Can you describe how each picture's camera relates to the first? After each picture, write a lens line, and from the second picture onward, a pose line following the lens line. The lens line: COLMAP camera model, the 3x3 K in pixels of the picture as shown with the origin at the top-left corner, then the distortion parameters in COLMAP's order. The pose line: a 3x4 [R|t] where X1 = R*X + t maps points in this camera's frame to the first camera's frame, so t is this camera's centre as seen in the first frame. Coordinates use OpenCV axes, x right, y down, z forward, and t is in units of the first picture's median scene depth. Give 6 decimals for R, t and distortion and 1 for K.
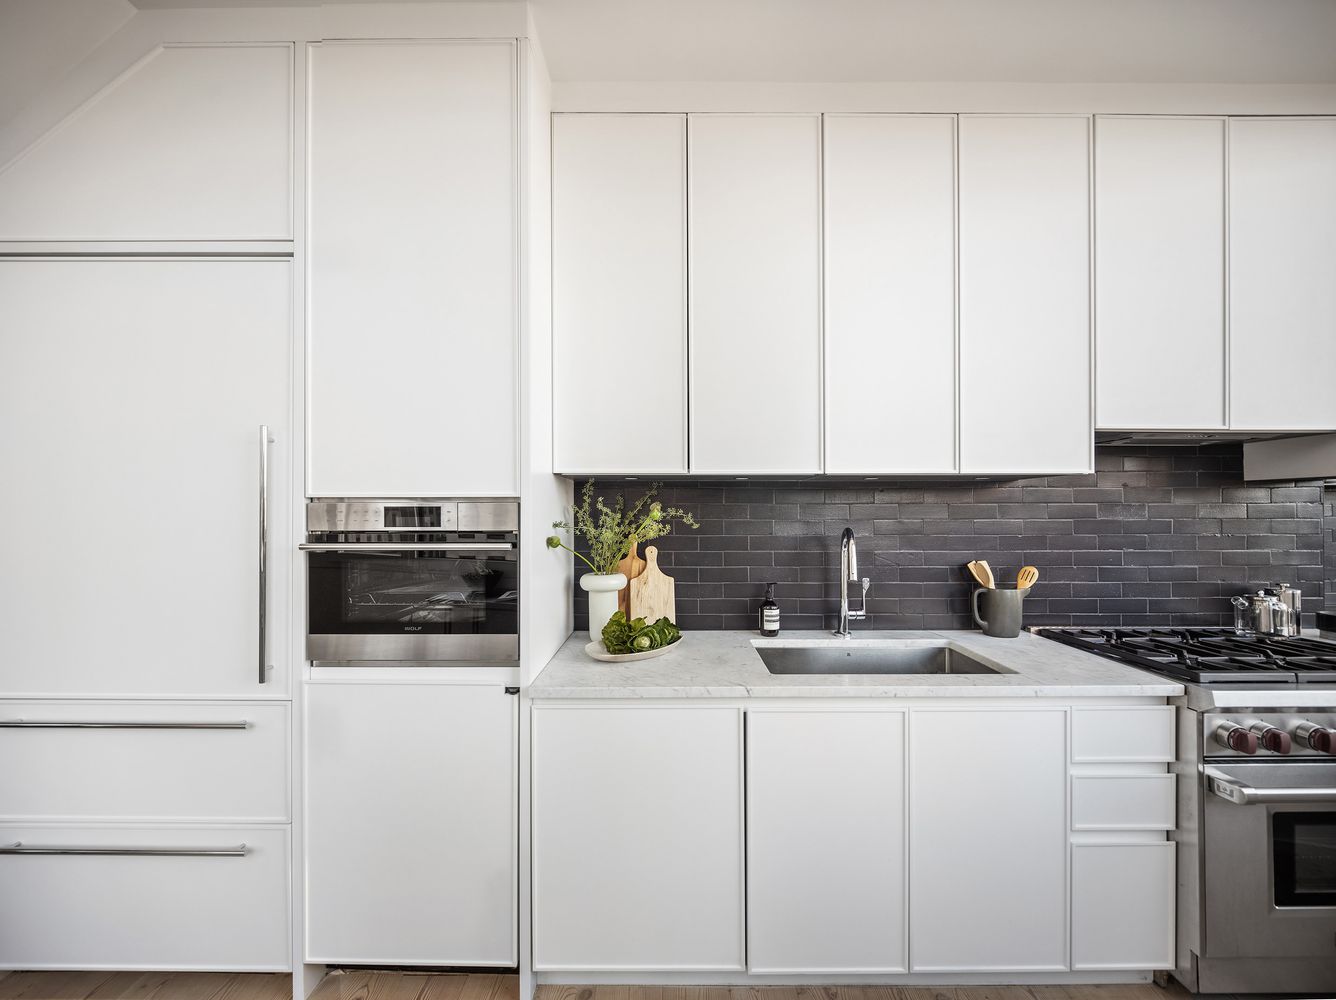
lens RADIAL K [[541.0, 0, 668.0], [0, 541.0, 500.0], [0, 0, 1]] dist [-0.000330, -0.000026]
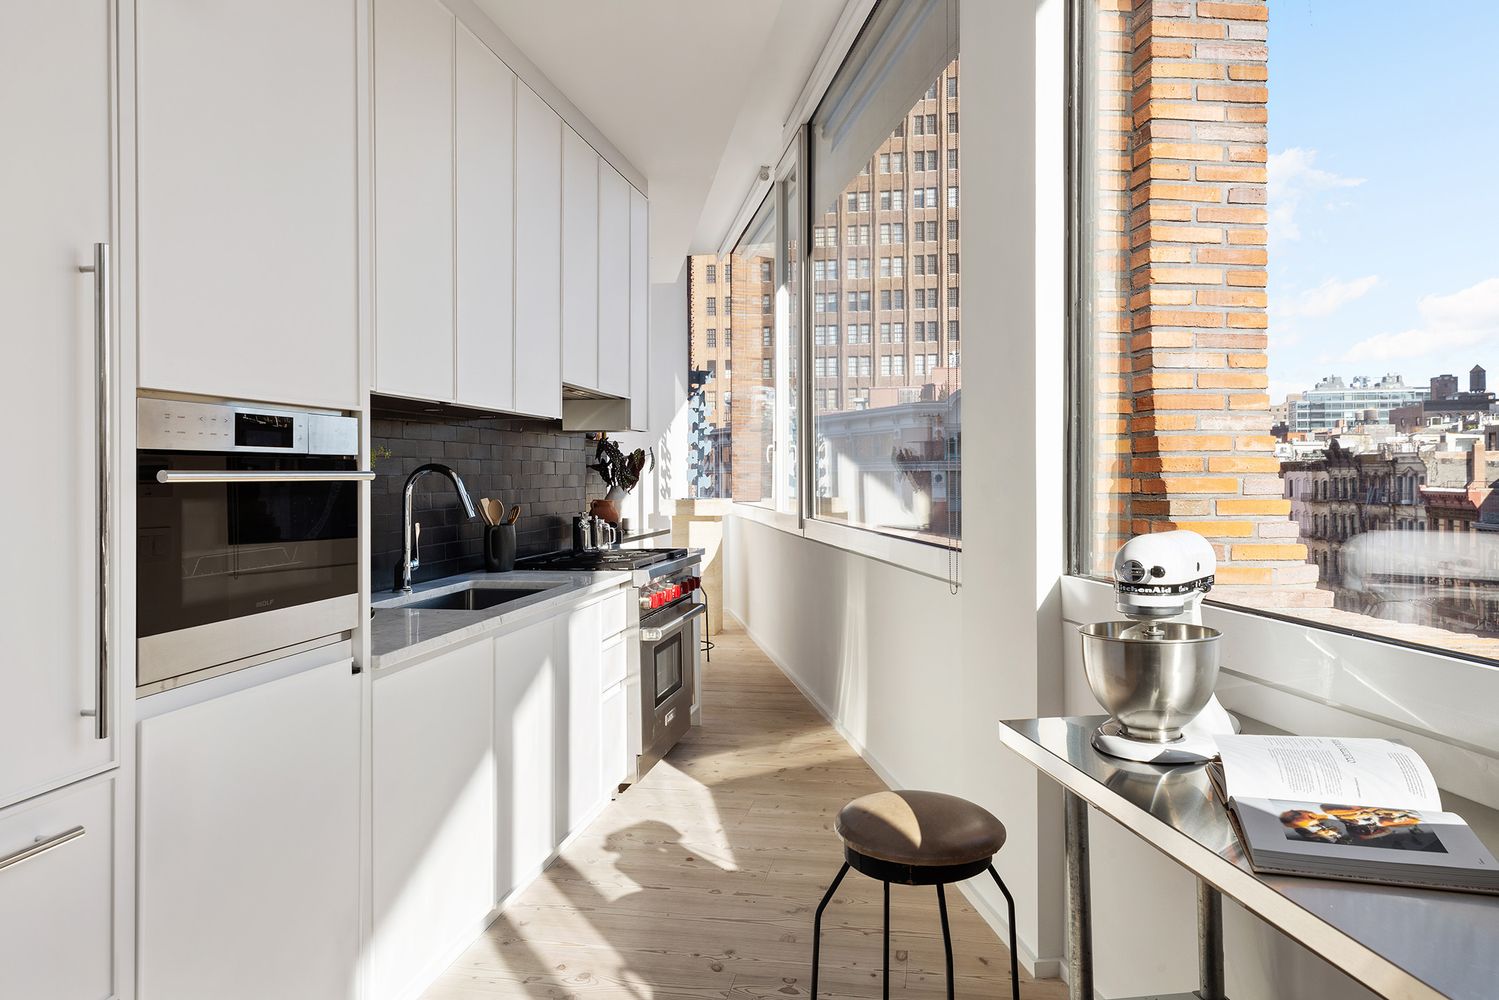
lens RADIAL K [[1069.7, 0, 749.4], [0, 1069.7, 470.4], [0, 0, 1]] dist [0.081840, 0.001270]
pose [[0.177428, 0.005495, 0.984118, -1.652940], [0.000384, 0.999984, -0.005653, 0.085742], [-0.984134, 0.001380, 0.177423, 0.196646]]
